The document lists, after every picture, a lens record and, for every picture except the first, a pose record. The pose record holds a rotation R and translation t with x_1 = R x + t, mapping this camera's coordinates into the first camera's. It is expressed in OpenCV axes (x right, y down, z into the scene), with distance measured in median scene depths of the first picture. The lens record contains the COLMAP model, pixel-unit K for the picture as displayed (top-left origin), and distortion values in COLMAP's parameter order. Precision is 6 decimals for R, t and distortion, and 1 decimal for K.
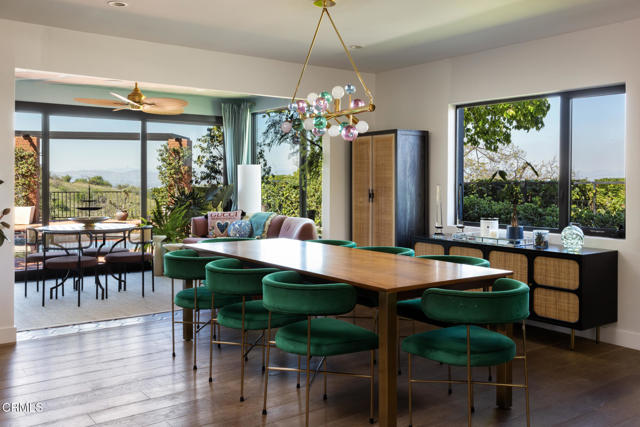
lens RADIAL K [[594.2, 0, 336.4], [0, 594.2, 185.2], [0, 0, 1]] dist [0.004526, 0.000000]
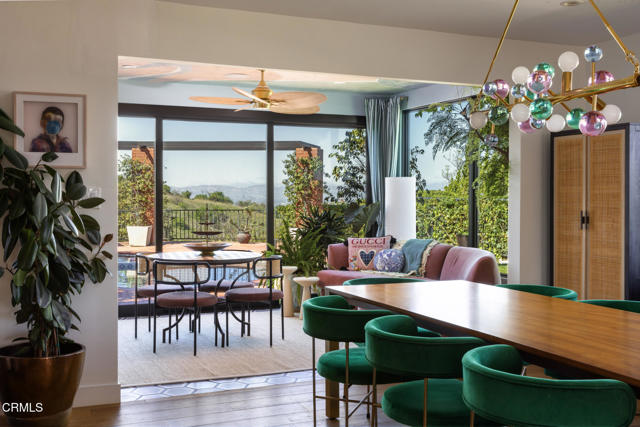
lens RADIAL K [[690.1, 0, 314.8], [0, 690.1, 211.6], [0, 0, 1]] dist [0.001311, 0.000000]
pose [[0.970676, 0.004795, -0.240343, -0.048371], [-0.001376, 0.999896, 0.014390, -0.003453], [0.240387, -0.013637, 0.970581, 0.125458]]
